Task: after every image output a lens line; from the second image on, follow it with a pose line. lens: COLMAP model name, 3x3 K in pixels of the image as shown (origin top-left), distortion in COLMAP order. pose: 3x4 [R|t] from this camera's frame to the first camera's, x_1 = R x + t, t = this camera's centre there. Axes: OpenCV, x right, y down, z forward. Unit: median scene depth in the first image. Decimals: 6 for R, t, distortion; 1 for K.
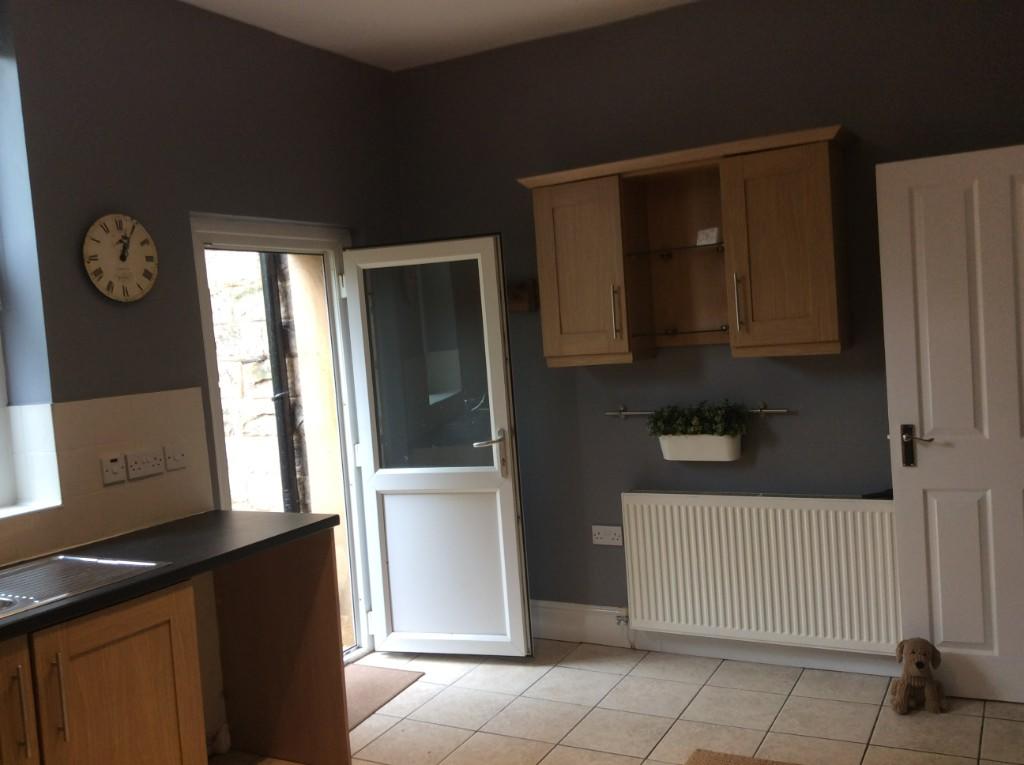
lens RADIAL K [[933.9, 0, 529.2], [0, 933.9, 382.5], [0, 0, 1]] dist [0.132995, -0.219043]
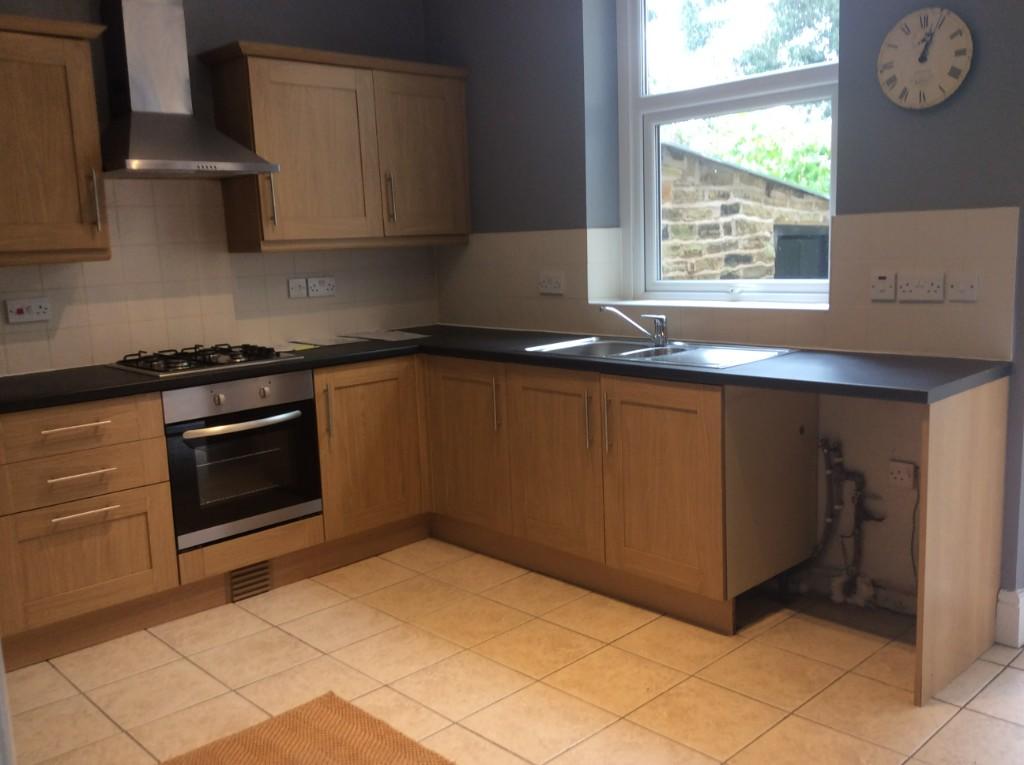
lens RADIAL K [[933.9, 0, 529.2], [0, 933.9, 382.5], [0, 0, 1]] dist [0.132995, -0.219043]
pose [[-0.305331, 0.234141, -0.923012, 0.606988], [0.009048, 0.969969, 0.243060, -0.055439], [0.952203, 0.065862, -0.298280, 0.934217]]
